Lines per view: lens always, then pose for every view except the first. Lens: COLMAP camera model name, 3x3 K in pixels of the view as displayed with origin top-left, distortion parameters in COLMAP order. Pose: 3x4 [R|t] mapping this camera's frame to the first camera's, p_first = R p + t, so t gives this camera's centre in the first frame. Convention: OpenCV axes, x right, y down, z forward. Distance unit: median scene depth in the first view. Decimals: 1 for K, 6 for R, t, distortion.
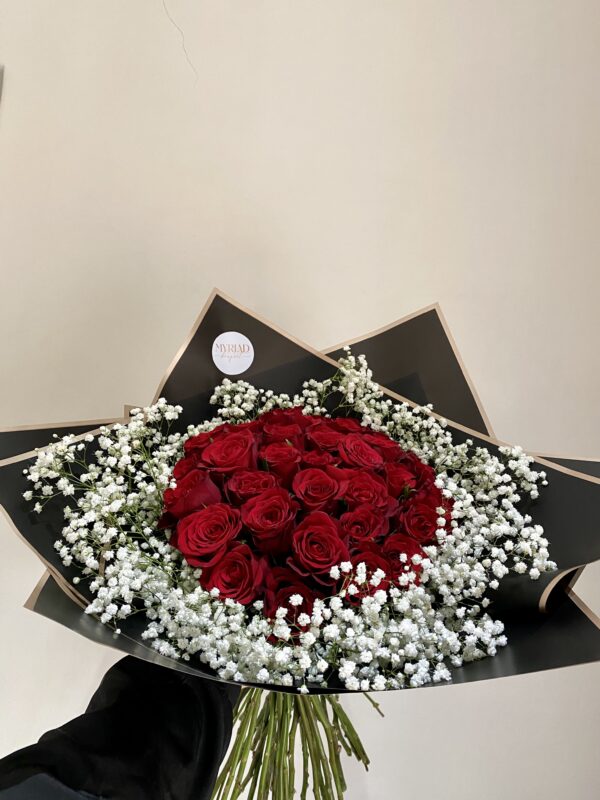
lens RADIAL K [[599.5, 0, 300.0], [0, 599.5, 400.0], [0, 0, 1]] dist [0.093337, 0.001325]
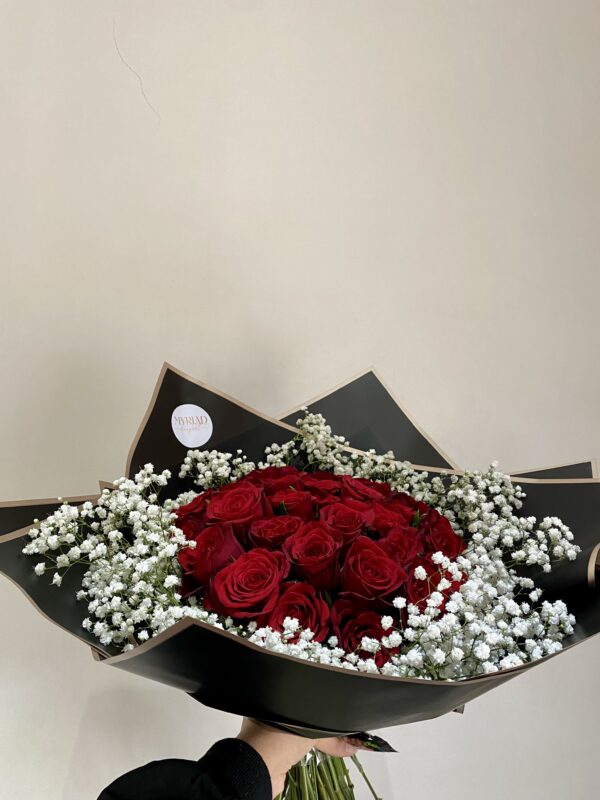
lens RADIAL K [[598.7, 0, 300.0], [0, 598.7, 400.0], [0, 0, 1]] dist [0.031347, -0.000163]
pose [[0.949254, -0.090458, 0.301222, -0.251242], [0.160184, 0.963271, -0.215523, 0.126051], [-0.270663, 0.252837, 0.928878, 0.063410]]
